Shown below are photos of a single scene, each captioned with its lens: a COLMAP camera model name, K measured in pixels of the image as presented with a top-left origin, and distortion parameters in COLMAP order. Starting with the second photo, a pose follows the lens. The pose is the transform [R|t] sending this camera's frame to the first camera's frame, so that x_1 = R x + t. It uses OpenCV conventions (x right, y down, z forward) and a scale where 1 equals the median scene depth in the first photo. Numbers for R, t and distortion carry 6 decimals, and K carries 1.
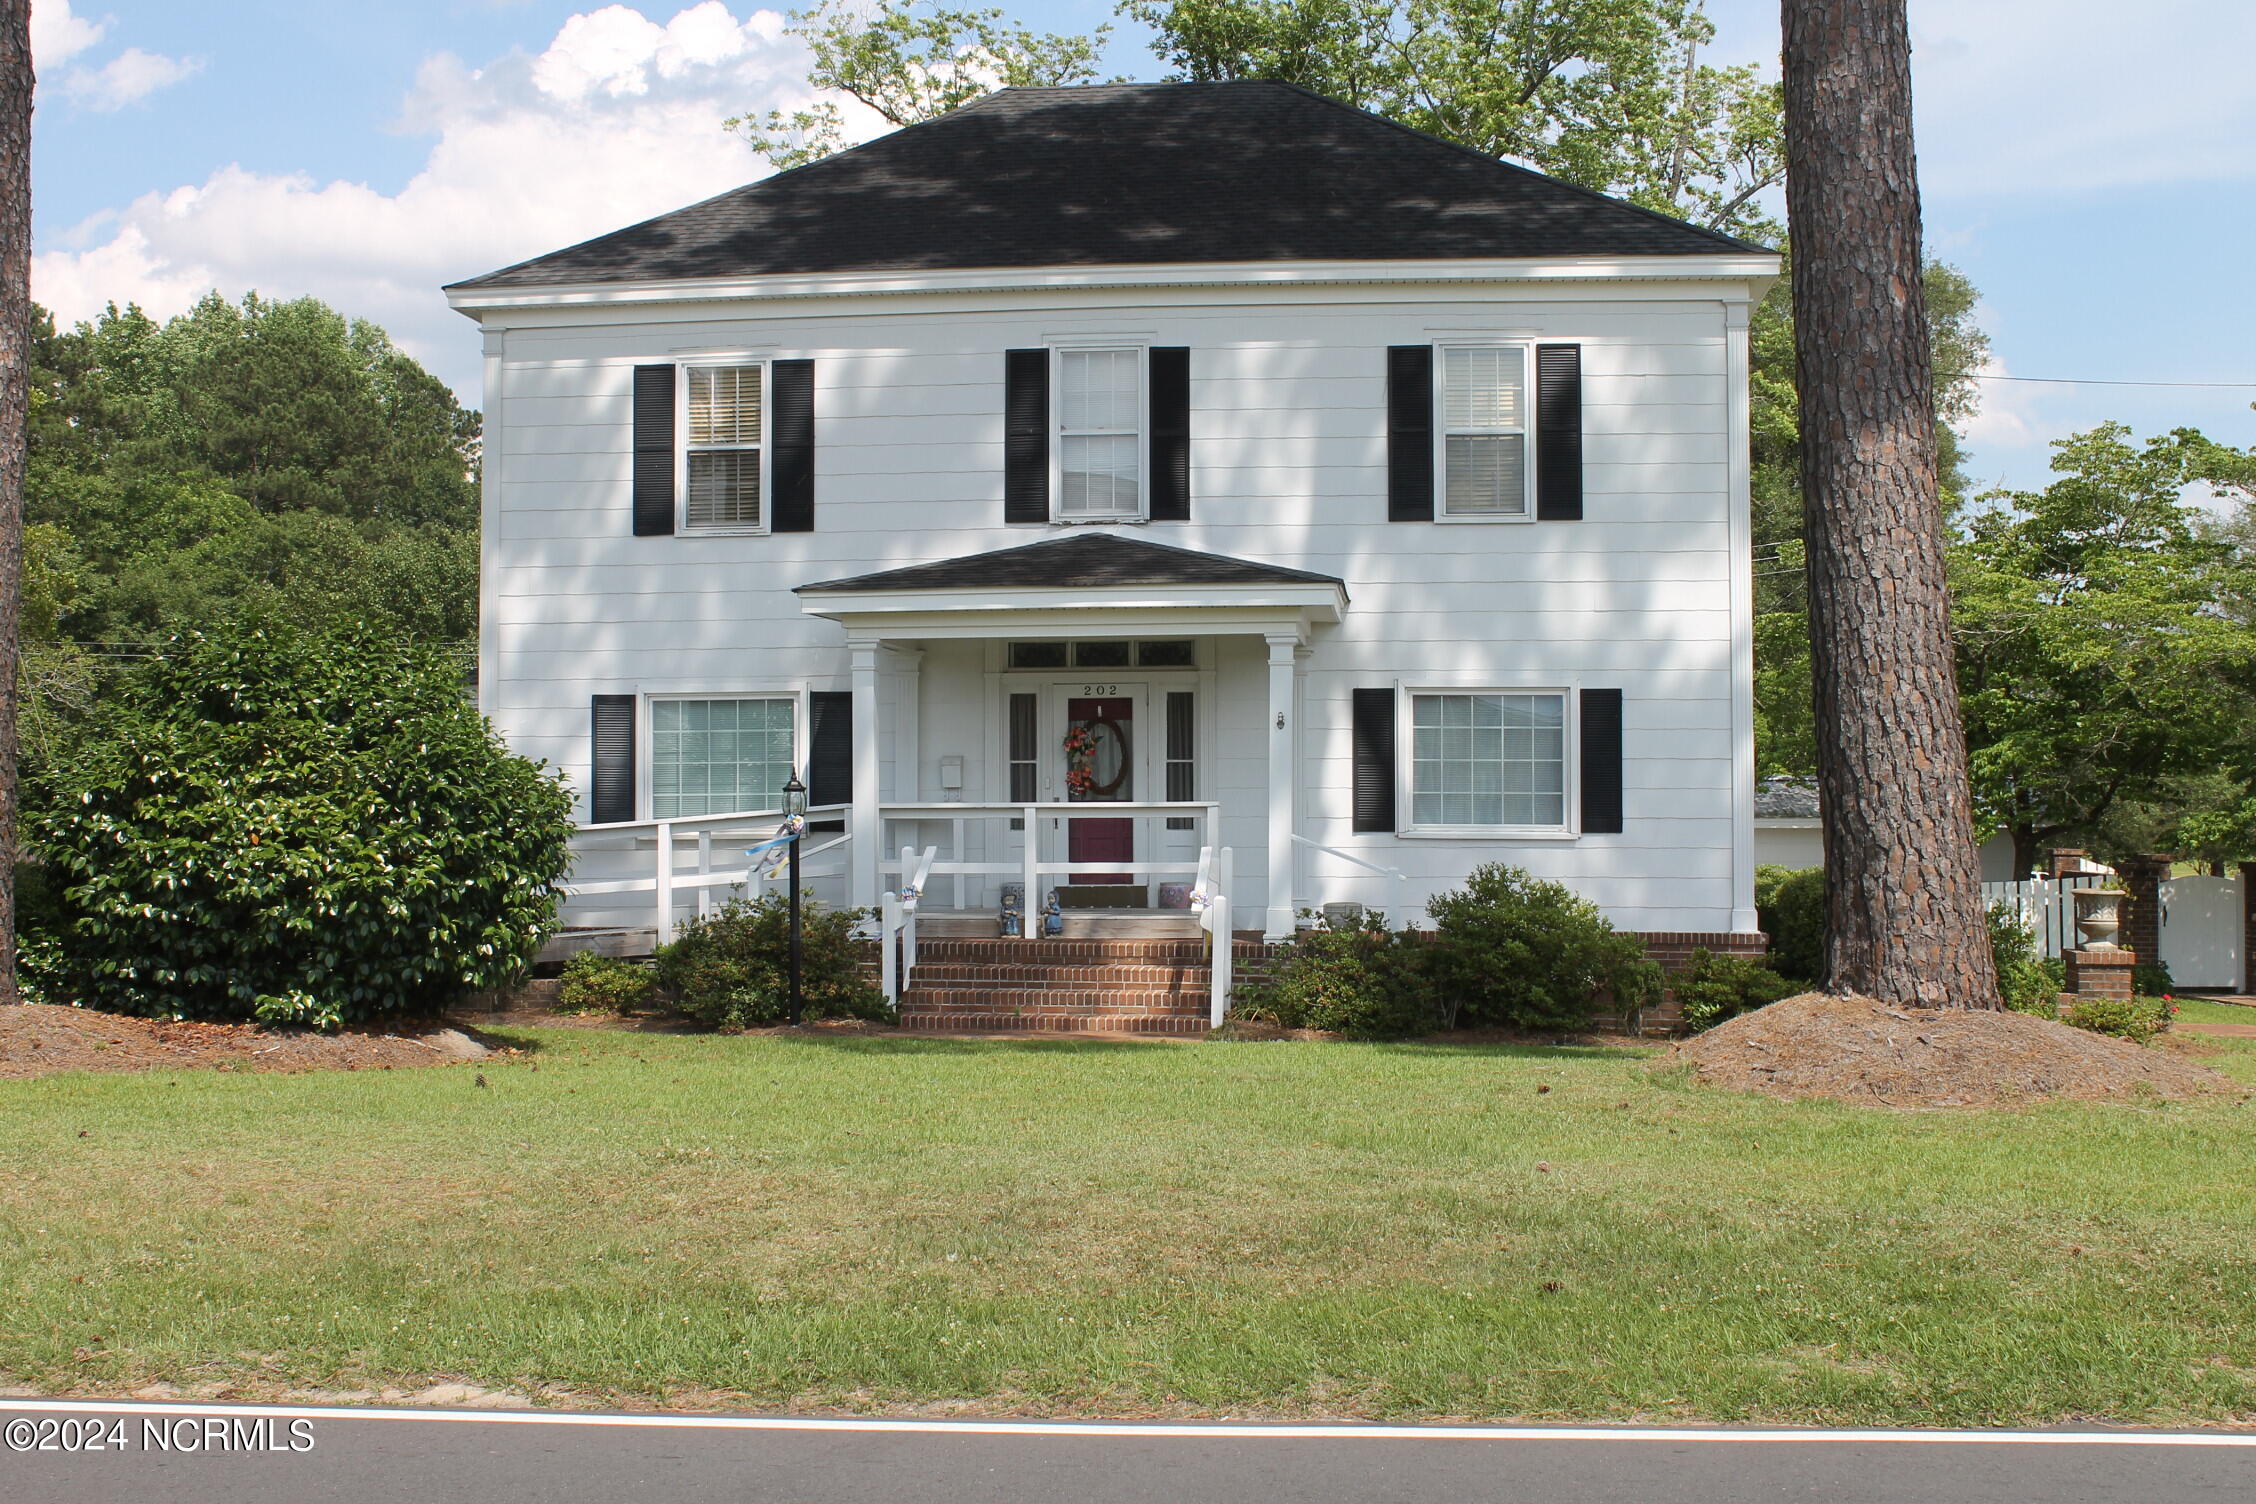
lens RADIAL K [[2662.0, 0, 1128.0], [0, 2662.0, 752.0], [0, 0, 1]] dist [-0.121175, 0.201125]
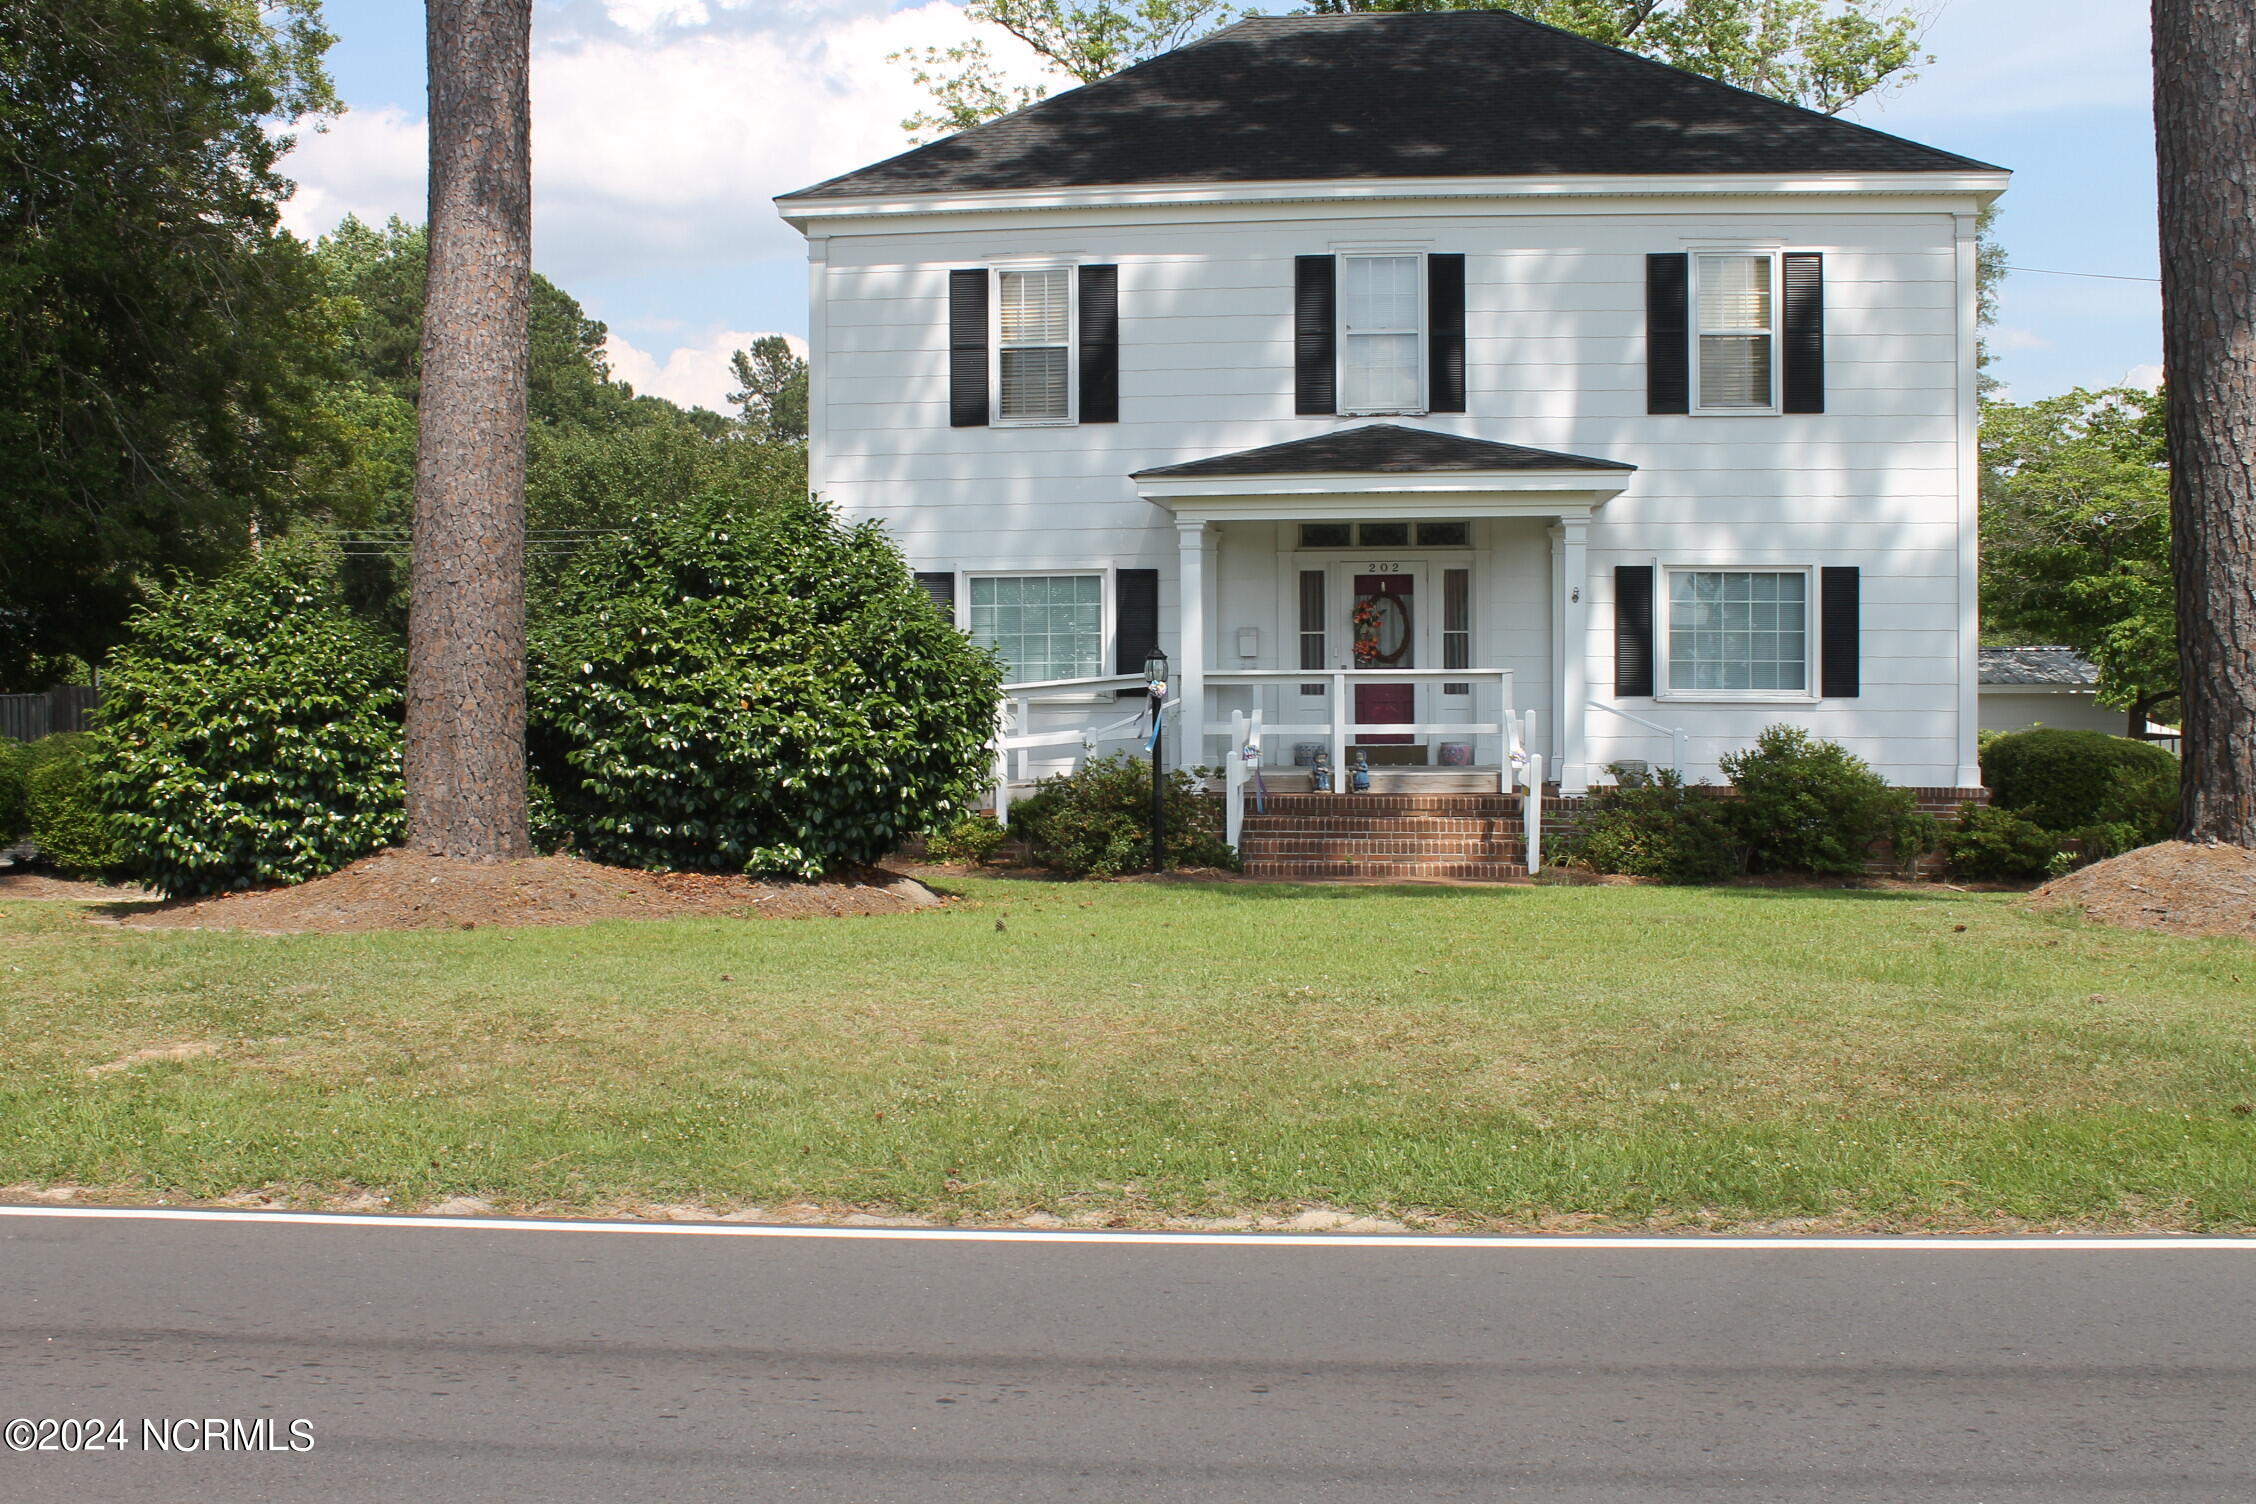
lens RADIAL K [[2381.5, 0, 1128.0], [0, 2381.5, 752.0], [0, 0, 1]] dist [-0.142062, 0.182071]
pose [[0.999997, -0.002028, -0.001431, -0.117239], [0.002101, 0.998611, 0.052653, 0.000997], [0.001322, -0.052656, 0.998612, 0.016613]]
